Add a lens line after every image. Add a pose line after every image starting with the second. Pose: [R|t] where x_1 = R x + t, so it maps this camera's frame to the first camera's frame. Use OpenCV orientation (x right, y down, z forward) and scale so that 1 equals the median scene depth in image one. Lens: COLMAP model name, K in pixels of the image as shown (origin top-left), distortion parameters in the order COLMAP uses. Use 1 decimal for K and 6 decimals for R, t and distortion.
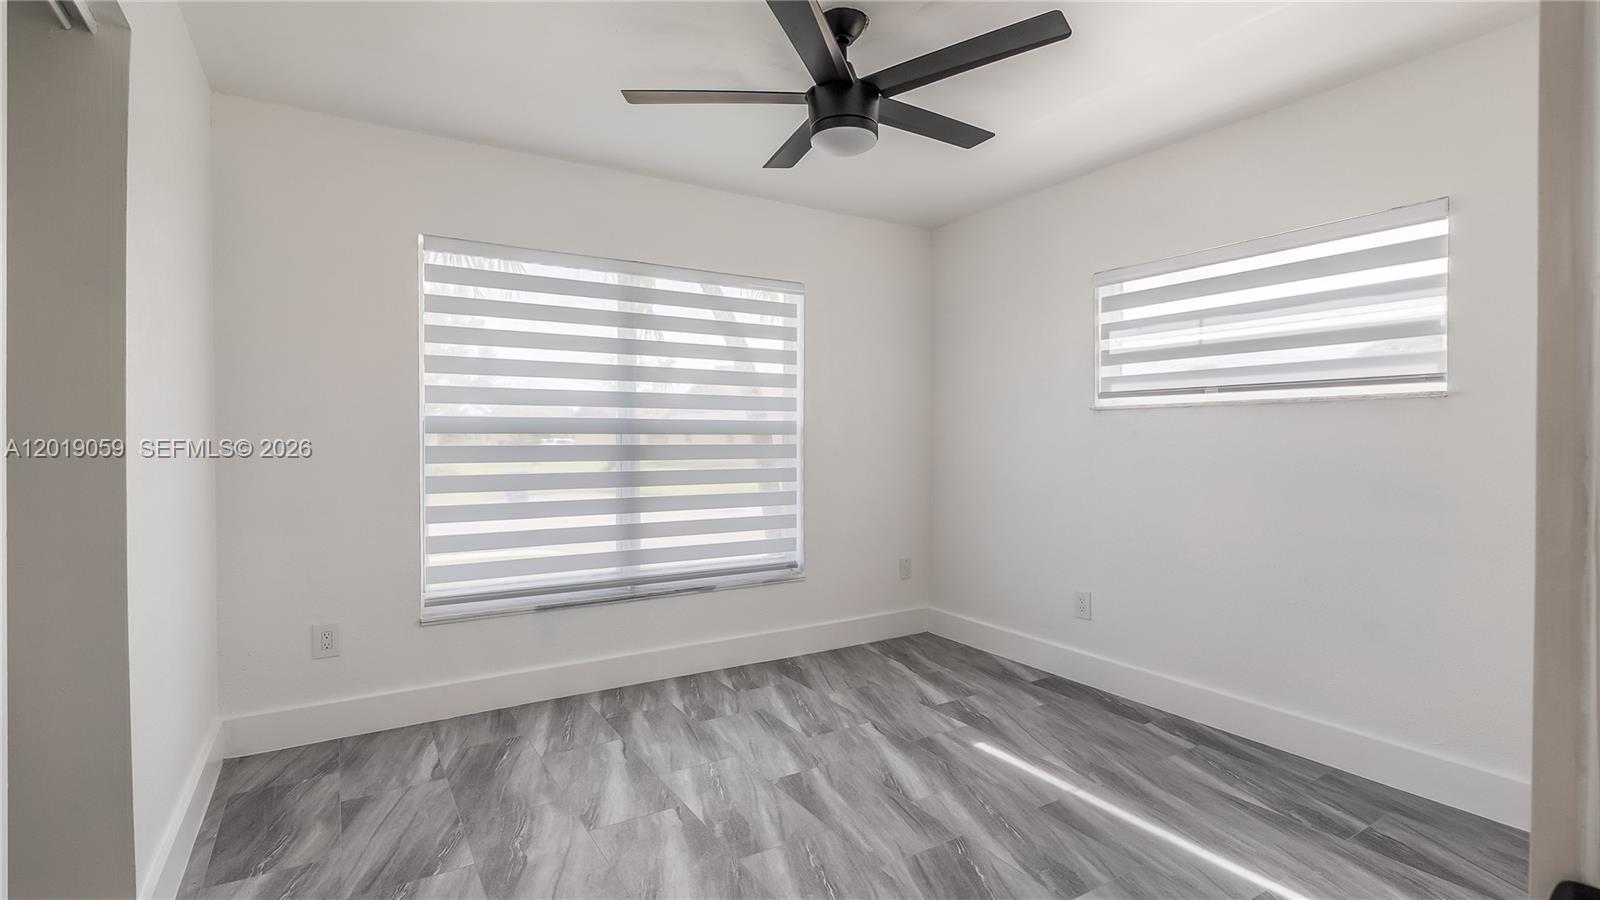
lens RADIAL K [[745.0, 0, 803.7], [0, 745.0, 435.6], [0, 0, 1]] dist [-0.004500, -0.000107]
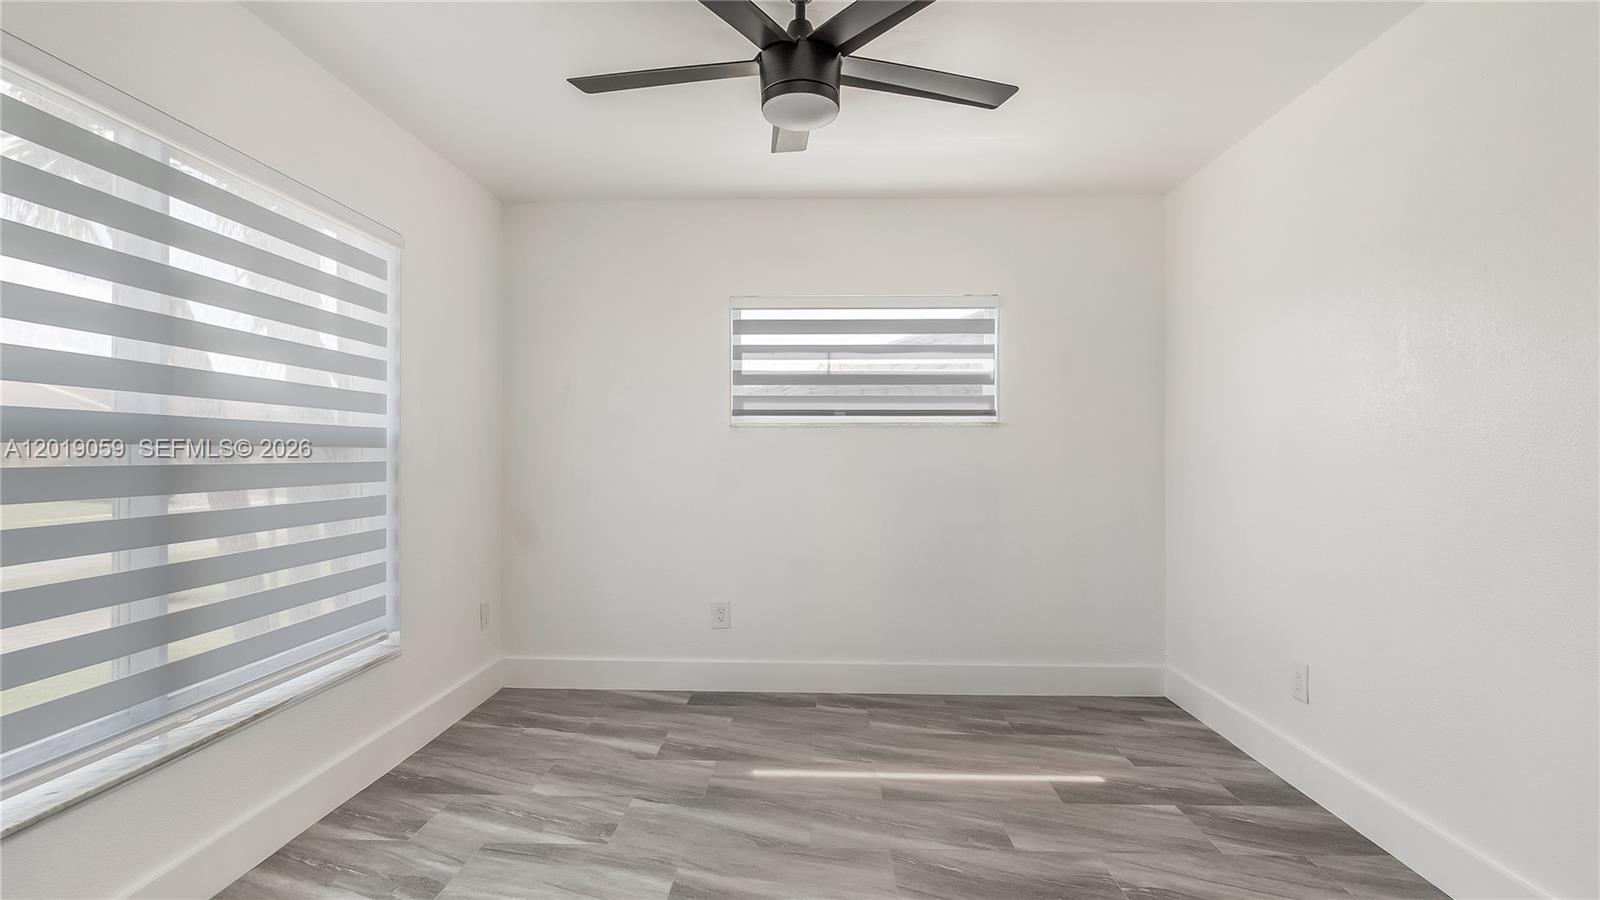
lens RADIAL K [[750.2, 0, 800.0], [0, 750.2, 450.0], [0, 0, 1]] dist [-0.008545, 0.000022]
pose [[0.553058, 0.004172, 0.833132, -0.473991], [-0.004422, 0.999988, -0.002072, 0.000700], [-0.833131, -0.002538, 0.553070, 0.369140]]
